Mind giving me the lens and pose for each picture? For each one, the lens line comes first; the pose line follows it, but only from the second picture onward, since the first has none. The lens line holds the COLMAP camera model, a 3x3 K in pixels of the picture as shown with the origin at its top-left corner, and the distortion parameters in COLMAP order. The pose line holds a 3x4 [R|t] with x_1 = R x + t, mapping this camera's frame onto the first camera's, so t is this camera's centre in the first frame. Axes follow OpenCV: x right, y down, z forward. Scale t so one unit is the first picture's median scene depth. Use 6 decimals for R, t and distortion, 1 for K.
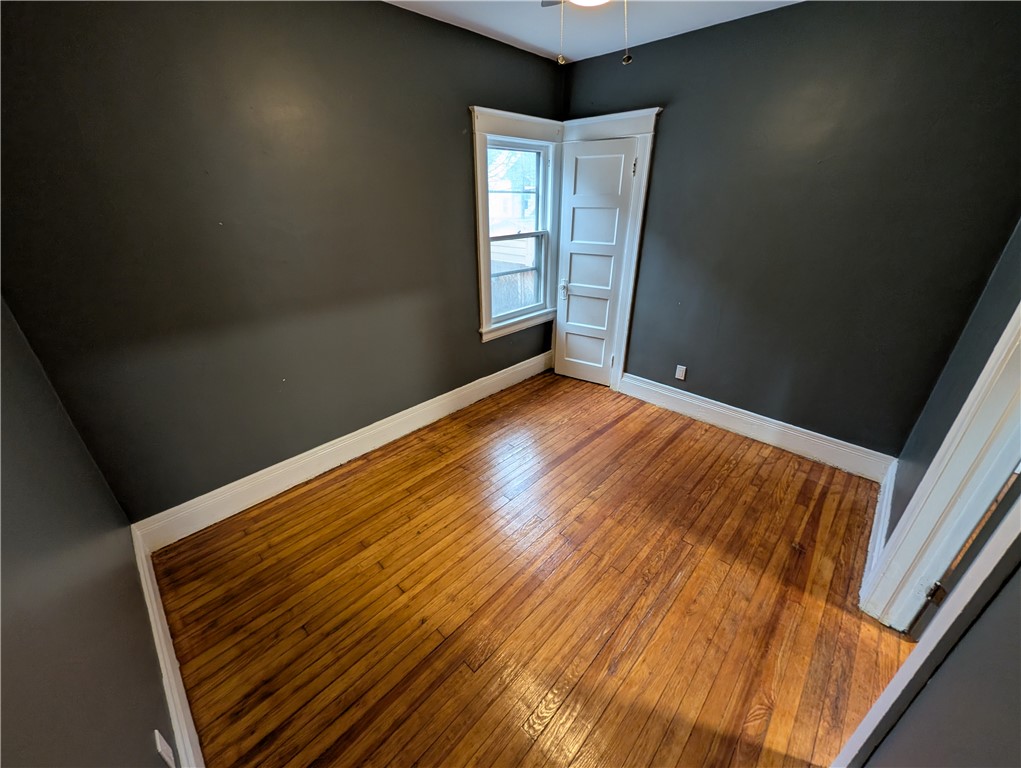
lens RADIAL K [[392.8, 0, 509.1], [0, 392.8, 383.4], [0, 0, 1]] dist [0.001036, -0.000054]
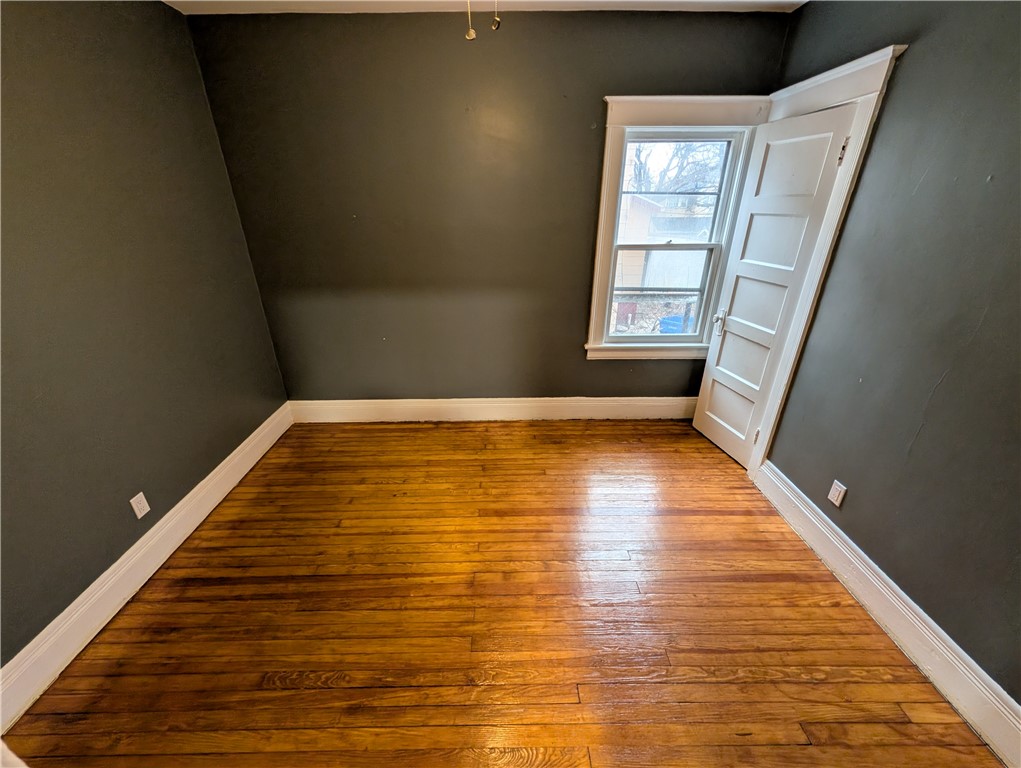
lens RADIAL K [[392.8, 0, 509.1], [0, 392.8, 383.4], [0, 0, 1]] dist [0.001036, -0.000054]
pose [[0.705687, 0.301772, -0.641046, 0.415854], [-0.307515, 0.945554, 0.106595, -0.095662], [0.638311, 0.121909, 0.760064, 0.210327]]
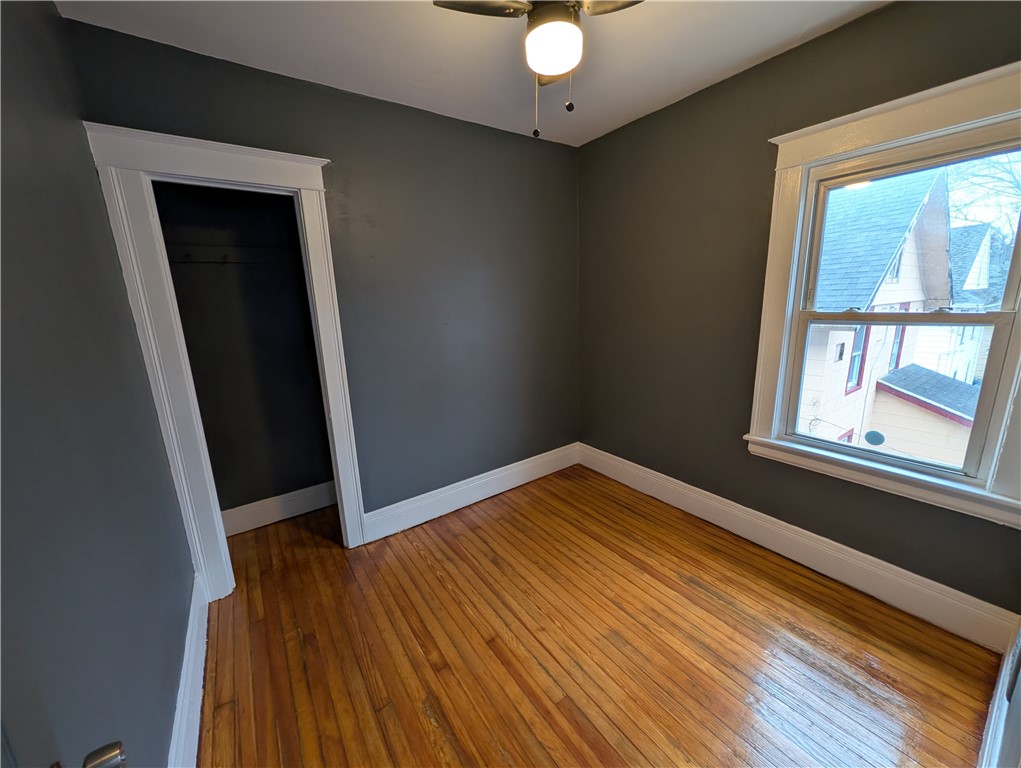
lens RADIAL K [[392.8, 0, 509.1], [0, 392.8, 383.4], [0, 0, 1]] dist [0.001036, -0.000054]
pose [[-0.184661, 0.212124, -0.959637, 0.657915], [-0.401591, 0.874906, 0.270672, -0.236696], [0.897009, 0.435364, -0.076373, 0.642344]]
